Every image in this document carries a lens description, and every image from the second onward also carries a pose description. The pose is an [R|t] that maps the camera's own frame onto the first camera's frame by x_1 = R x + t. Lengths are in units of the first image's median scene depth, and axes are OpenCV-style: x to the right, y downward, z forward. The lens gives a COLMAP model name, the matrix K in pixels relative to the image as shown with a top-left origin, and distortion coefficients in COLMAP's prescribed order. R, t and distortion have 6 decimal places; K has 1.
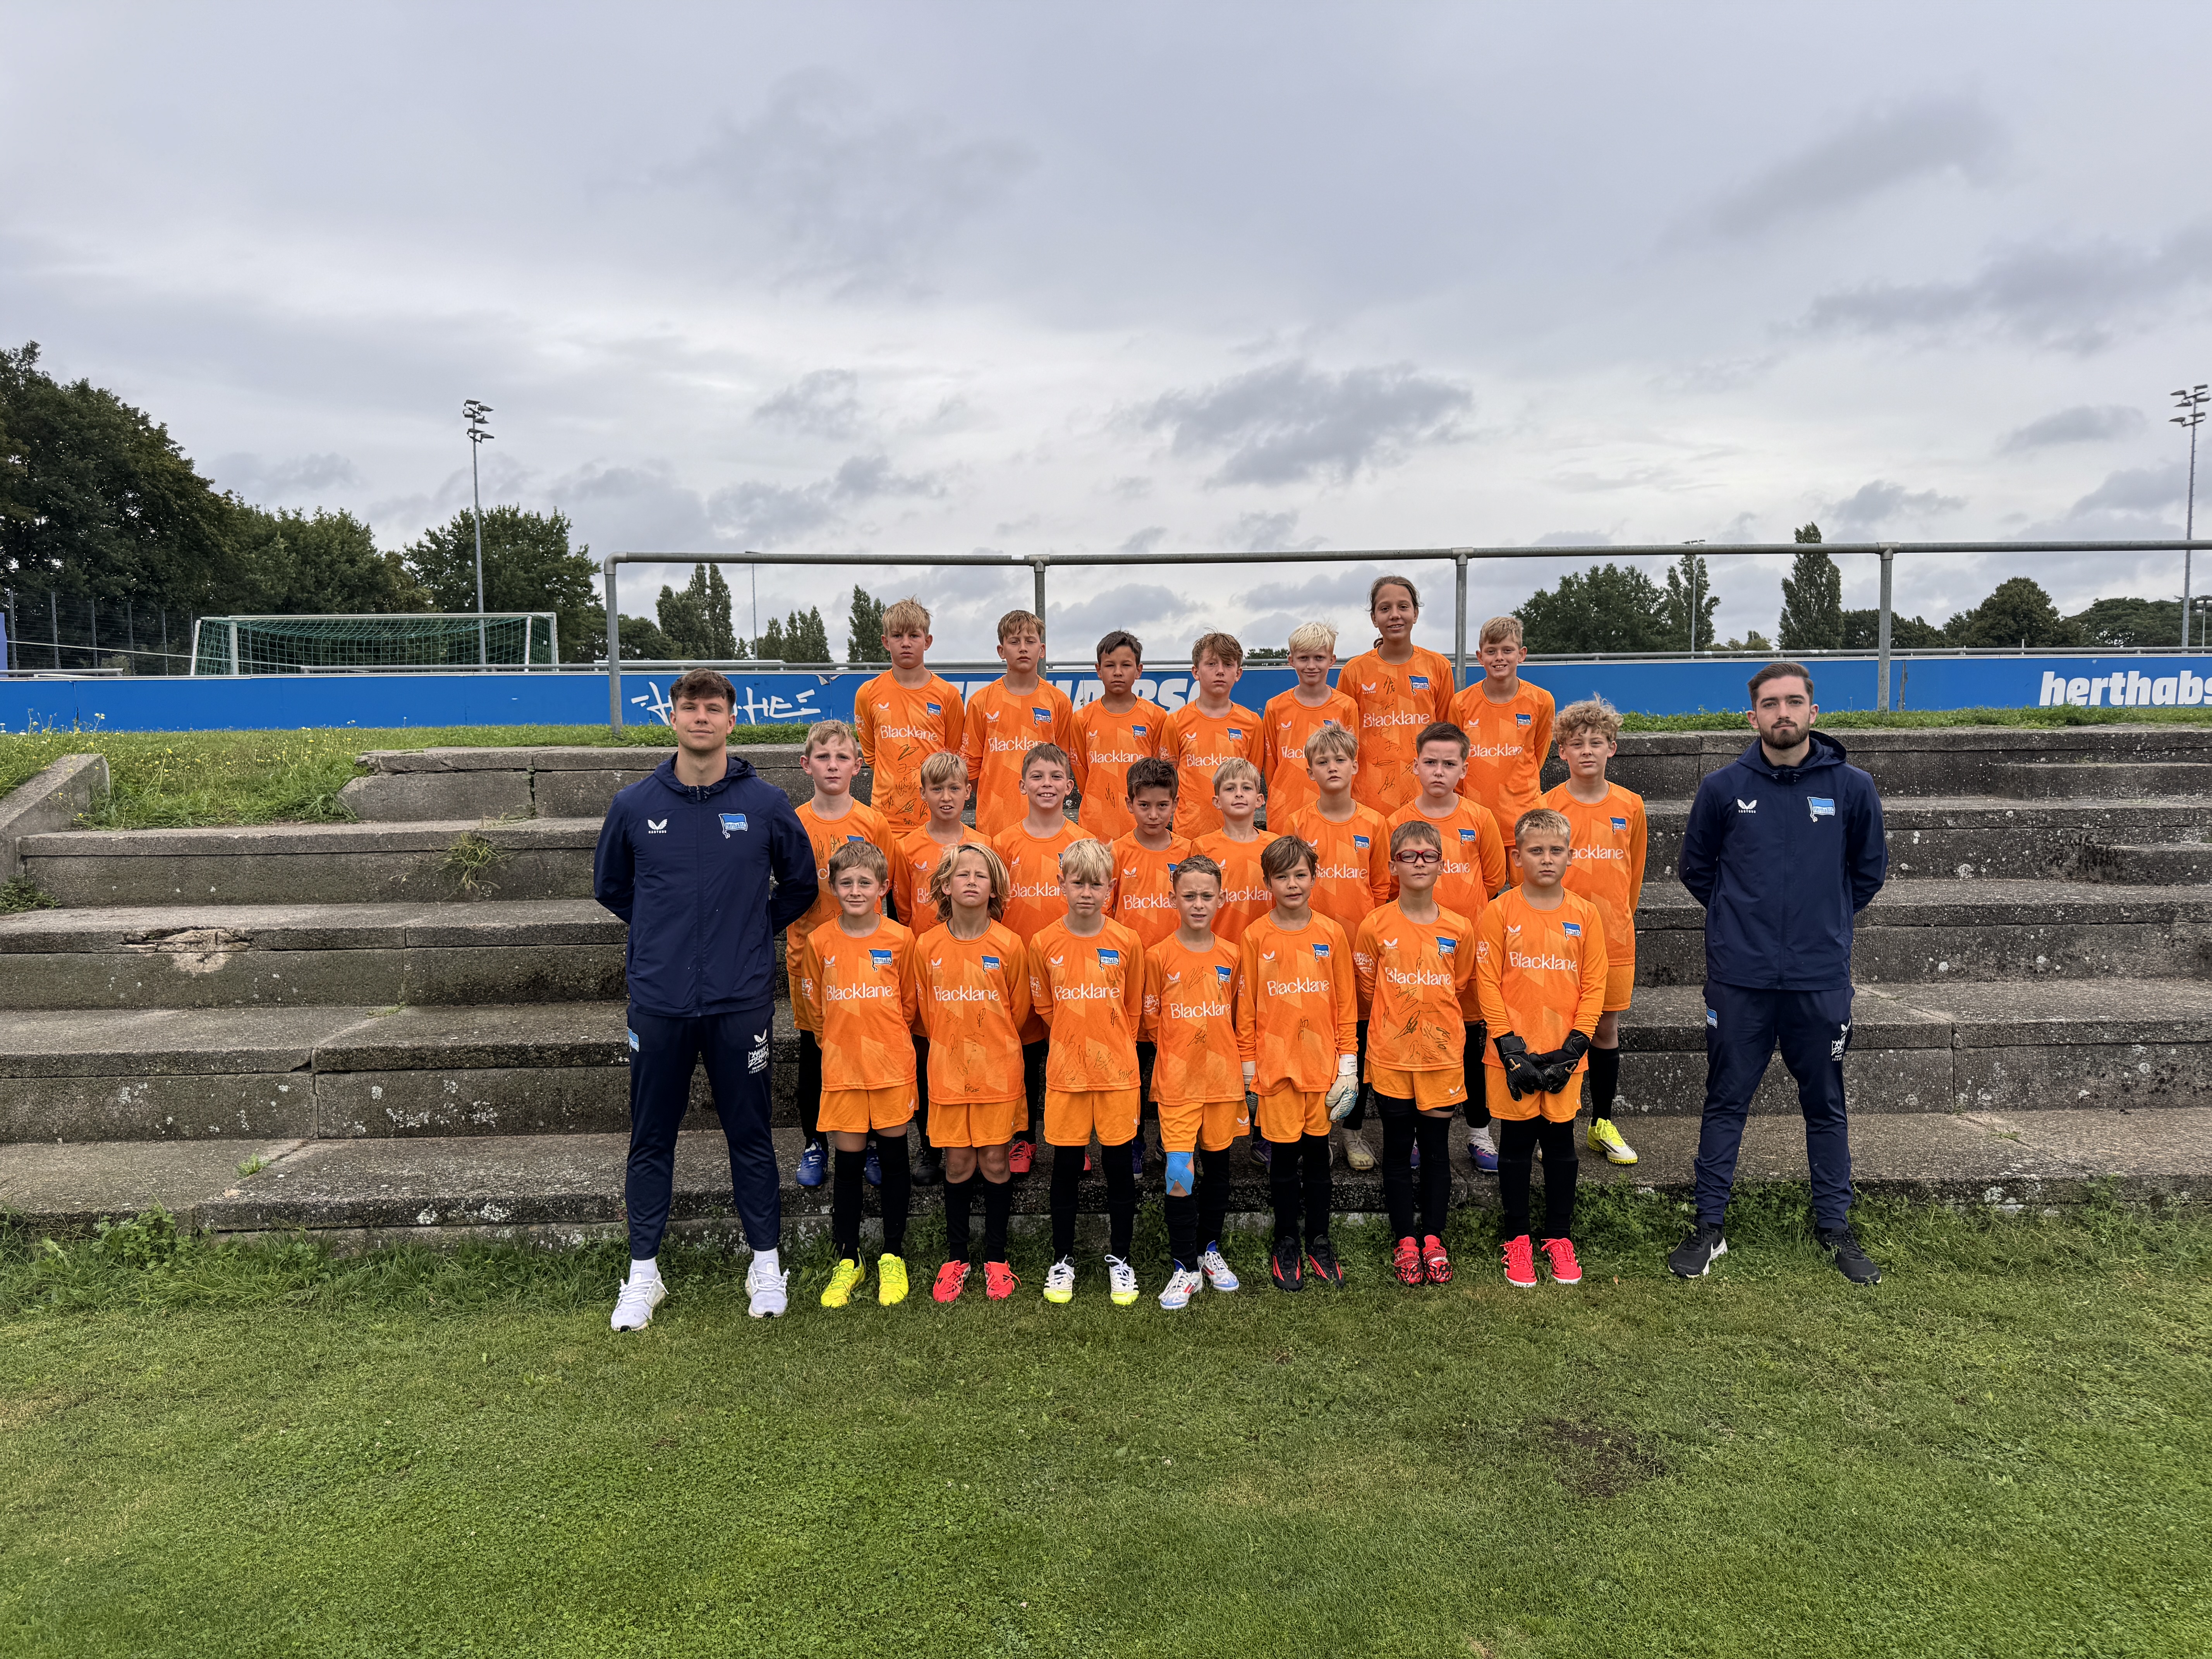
lens RADIAL K [[1566.9, 0, 1106.7], [0, 1566.9, 830.8], [0, 0, 1]] dist [0.016851, -0.021416]
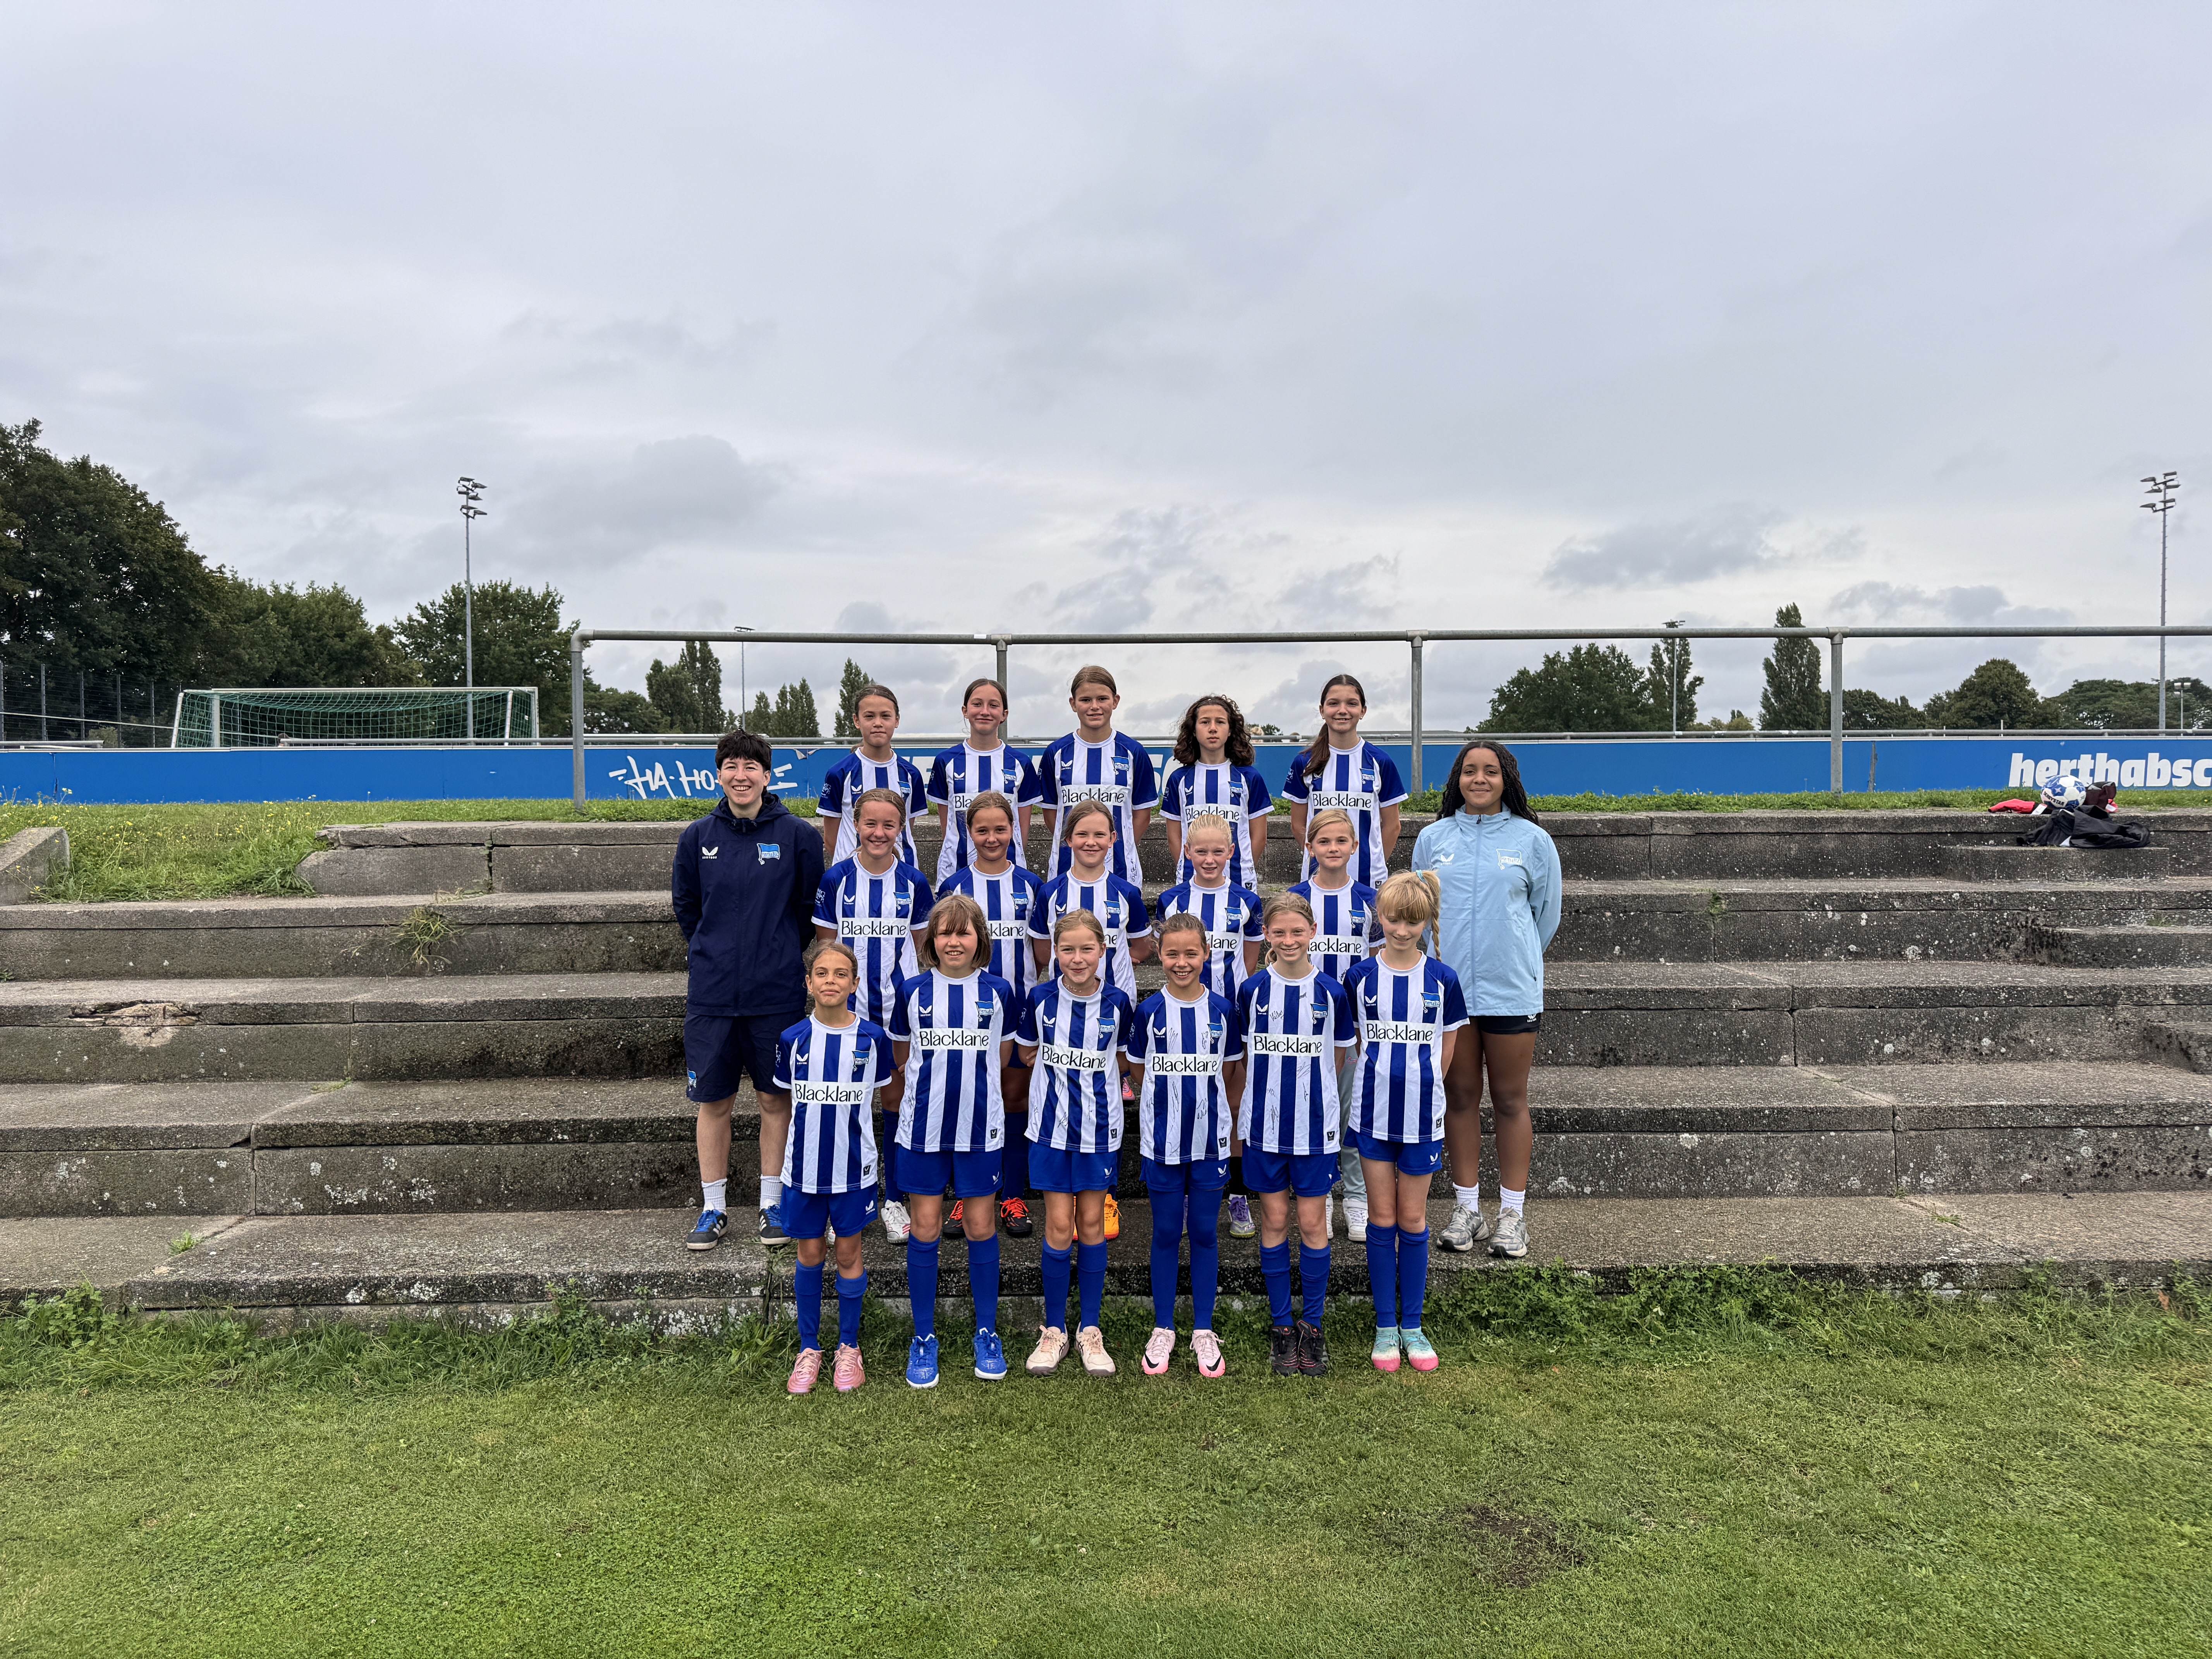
lens RADIAL K [[1566.9, 0, 1097.0], [0, 1566.9, 823.1], [0, 0, 1]] dist [0.016851, -0.021416]
pose [[0.999987, 0.004816, 0.001925, 0.025008], [-0.004708, 0.998597, -0.052741, -0.001934], [-0.002177, 0.052731, 0.998606, -0.007267]]
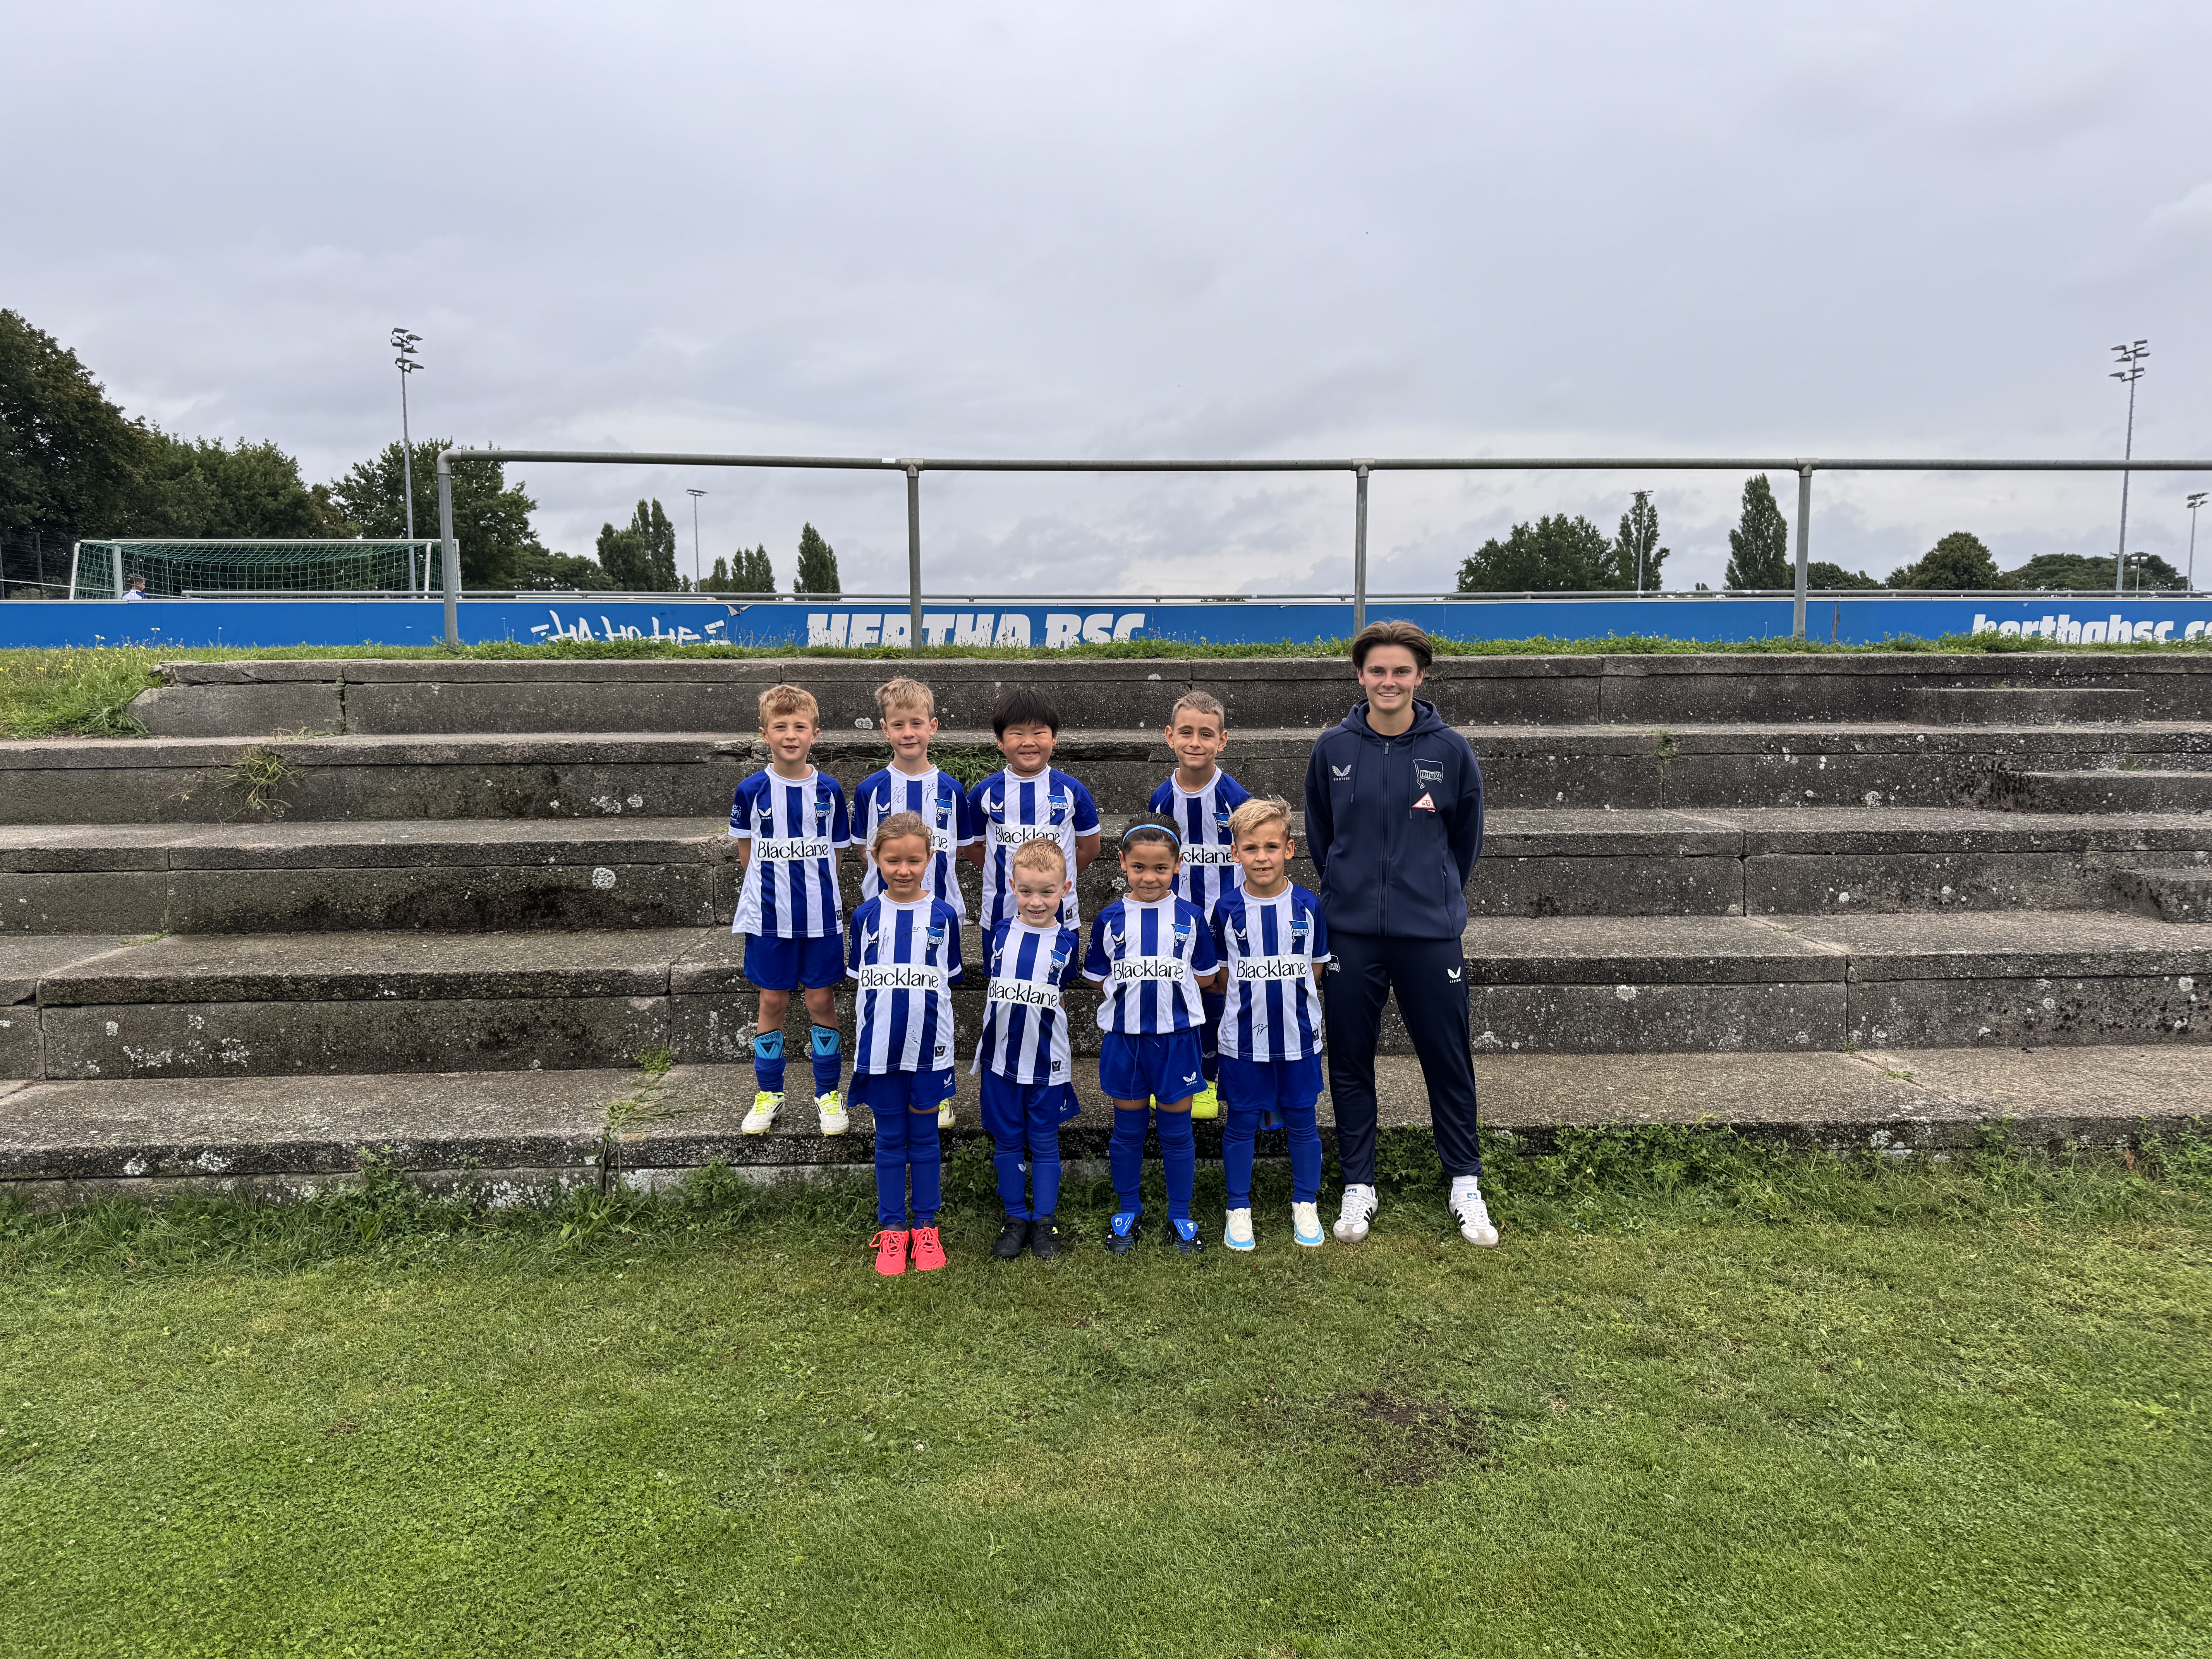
lens RADIAL K [[1566.9, 0, 1114.2], [0, 1566.9, 825.8], [0, 0, 1]] dist [0.016851, -0.021416]
pose [[0.999397, 0.005121, 0.034337, 0.065374], [-0.006141, 0.999541, 0.029655, 0.018785], [-0.034170, -0.029848, 0.998970, 0.080284]]
